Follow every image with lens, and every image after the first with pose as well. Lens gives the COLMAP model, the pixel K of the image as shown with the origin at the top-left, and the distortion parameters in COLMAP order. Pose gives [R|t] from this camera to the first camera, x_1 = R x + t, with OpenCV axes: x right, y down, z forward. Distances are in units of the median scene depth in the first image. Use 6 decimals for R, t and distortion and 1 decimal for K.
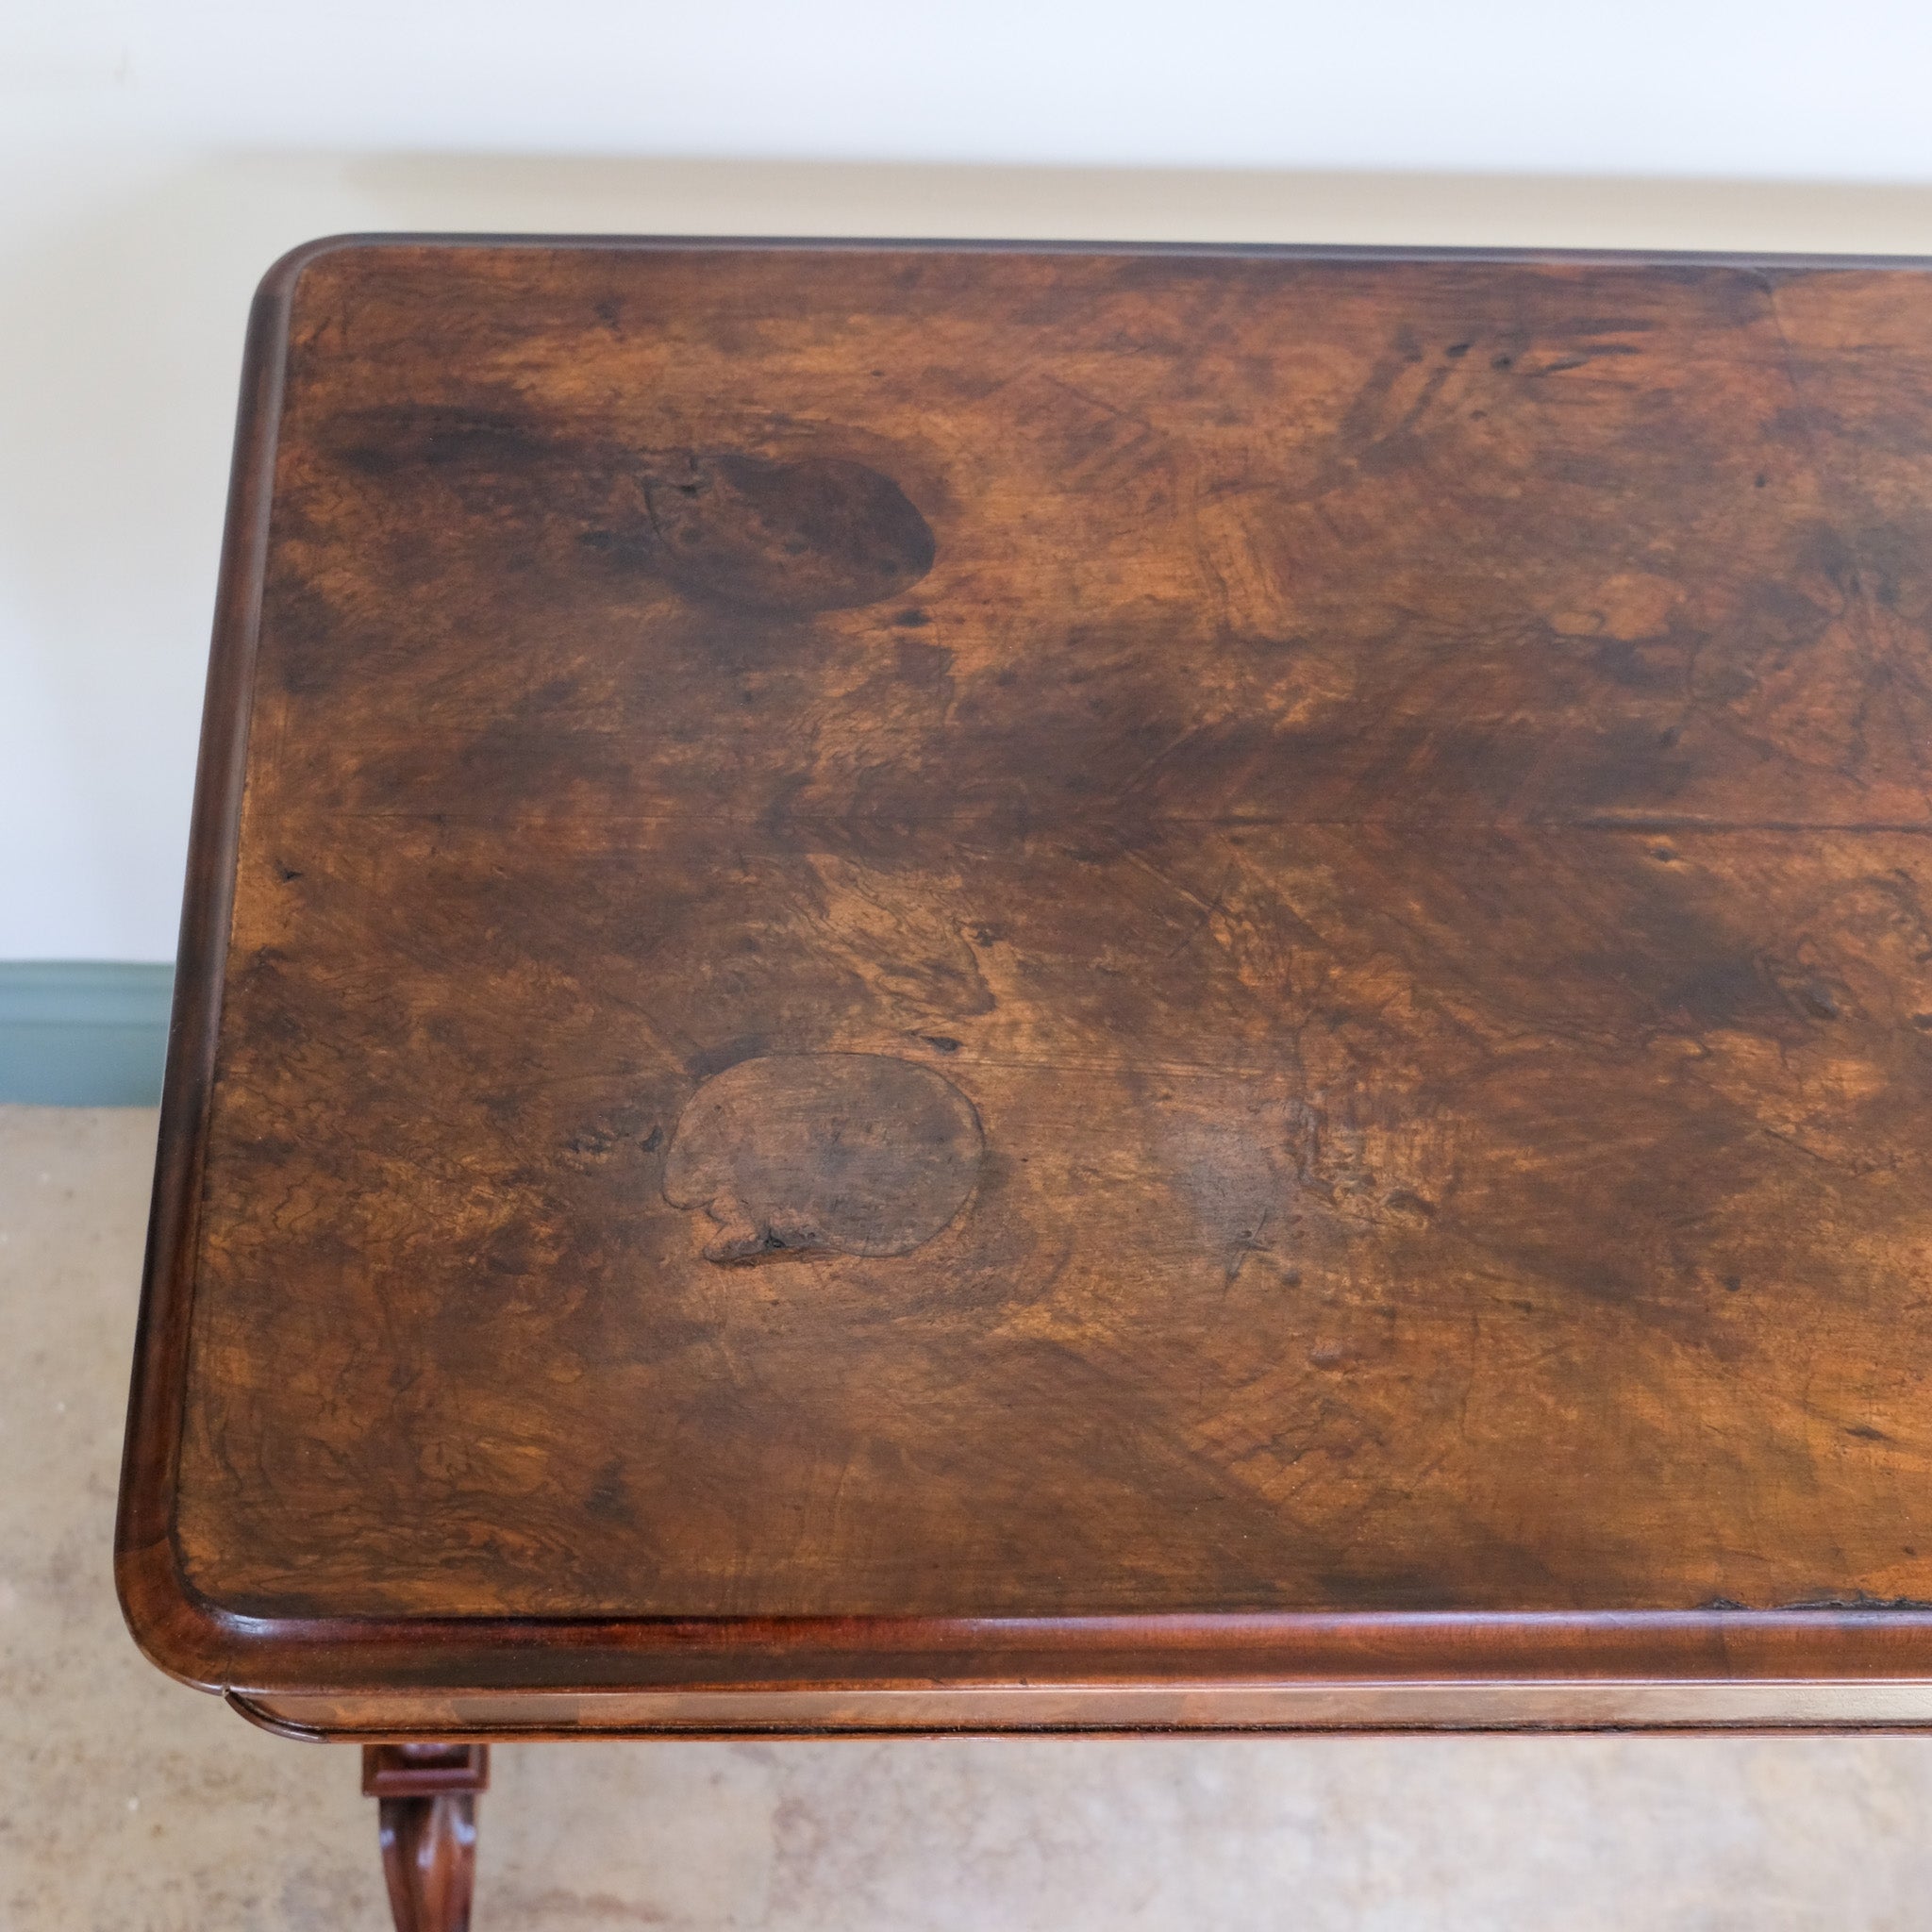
lens RADIAL K [[2838.4, 0, 885.4], [0, 2838.4, 931.9], [0, 0, 1]] dist [-0.025909, 0.000000]
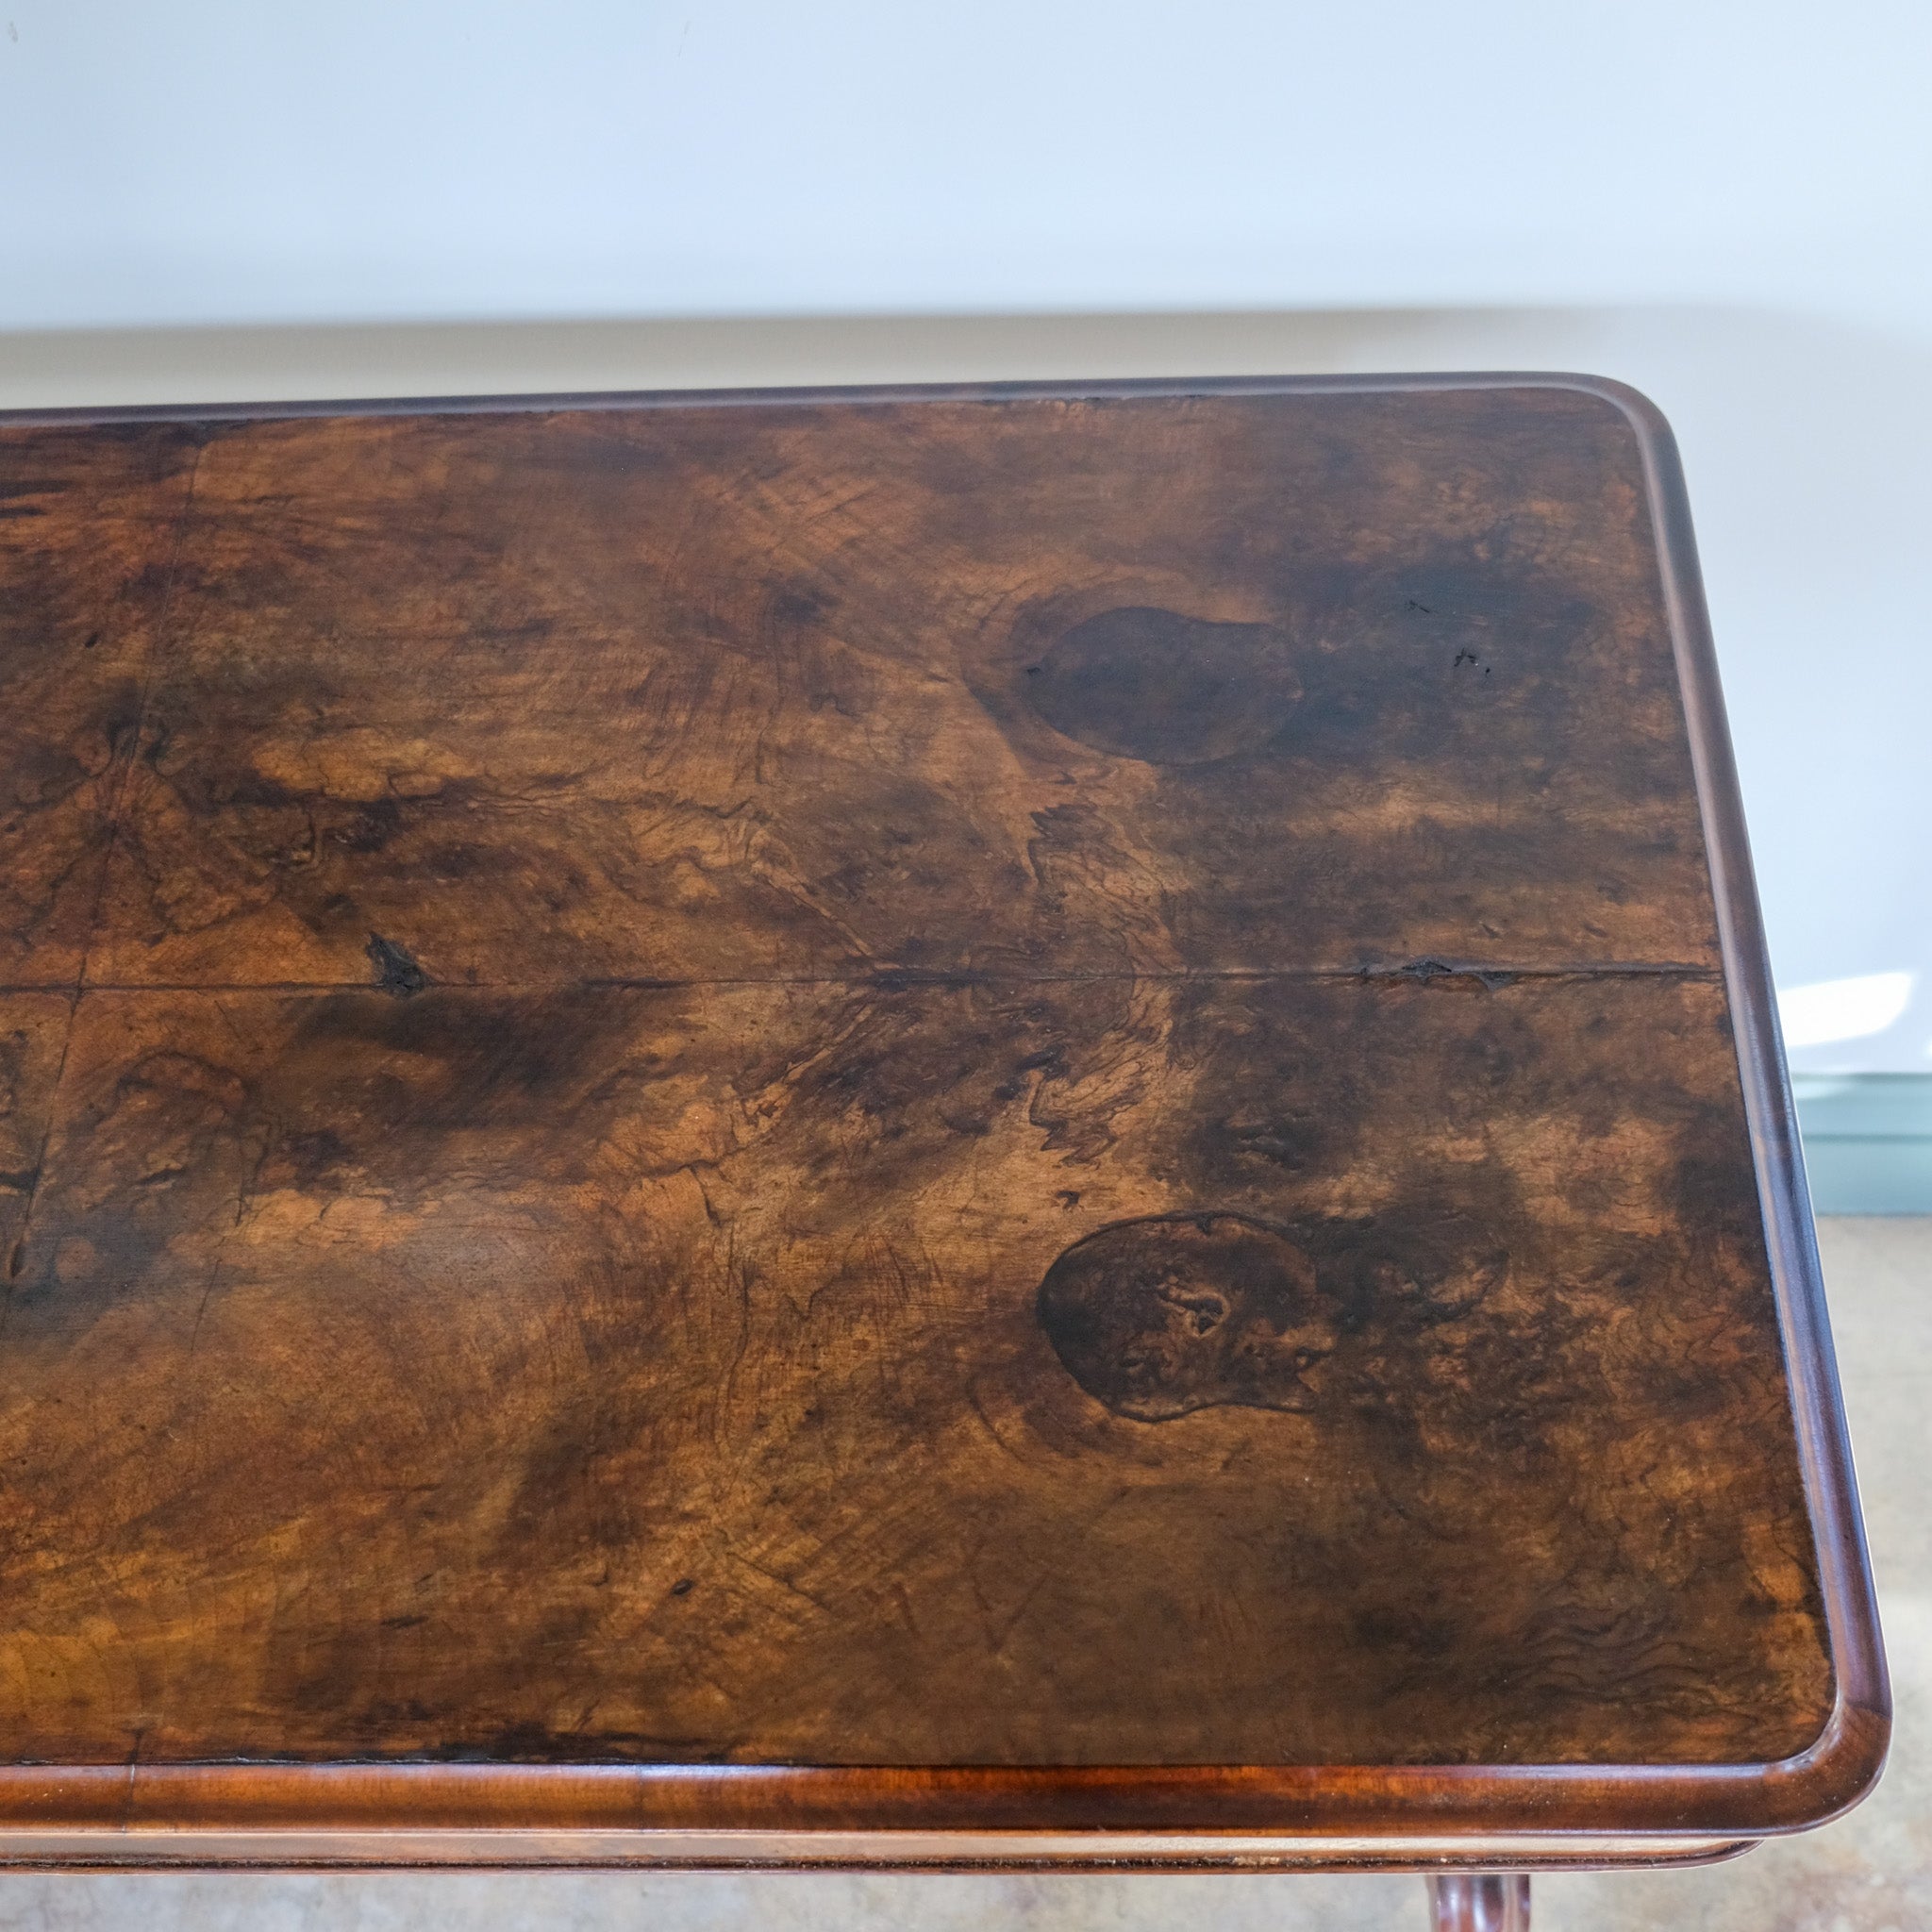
lens RADIAL K [[2838.4, 0, 977.9], [0, 2838.4, 984.1], [0, 0, 1]] dist [-0.025909, 0.000000]
pose [[0.995902, -0.023561, -0.087310, 0.692959], [0.025022, 0.999564, 0.015679, -0.040401], [0.086903, -0.017800, 0.996058, -0.004224]]
